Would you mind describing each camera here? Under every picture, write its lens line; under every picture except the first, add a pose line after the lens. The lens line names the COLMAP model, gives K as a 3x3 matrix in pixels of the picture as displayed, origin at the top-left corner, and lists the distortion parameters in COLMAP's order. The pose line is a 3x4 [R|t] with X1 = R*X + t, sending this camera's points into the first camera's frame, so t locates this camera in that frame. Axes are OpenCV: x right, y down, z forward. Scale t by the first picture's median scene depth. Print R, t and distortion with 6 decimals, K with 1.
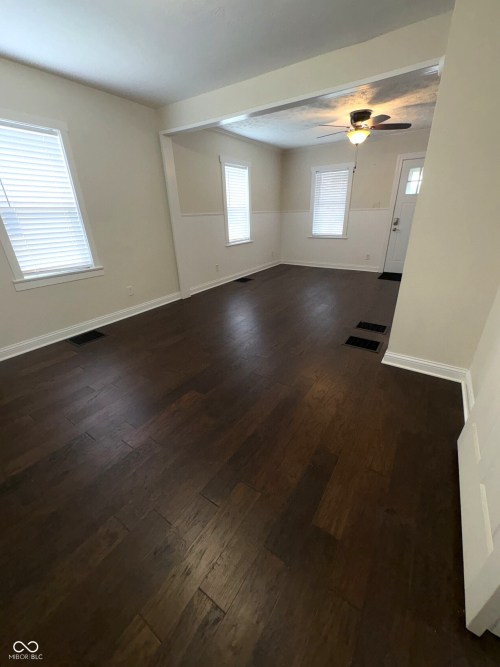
lens RADIAL K [[266.4, 0, 250.1], [0, 266.4, 331.5], [0, 0, 1]] dist [0.002774, 0.000241]
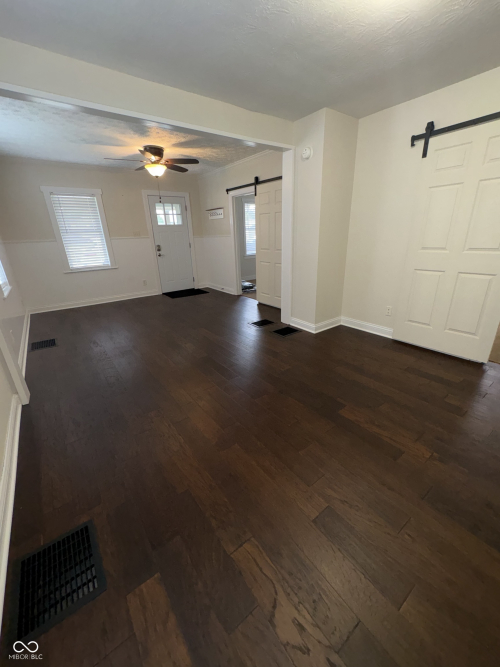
lens RADIAL K [[266.4, 0, 251.2], [0, 266.4, 332.3], [0, 0, 1]] dist [0.002774, 0.000241]
pose [[0.329217, -0.319451, 0.888576, -0.625922], [0.406844, 0.897194, 0.171813, -0.190723], [-0.852111, 0.304948, 0.425339, 0.444431]]
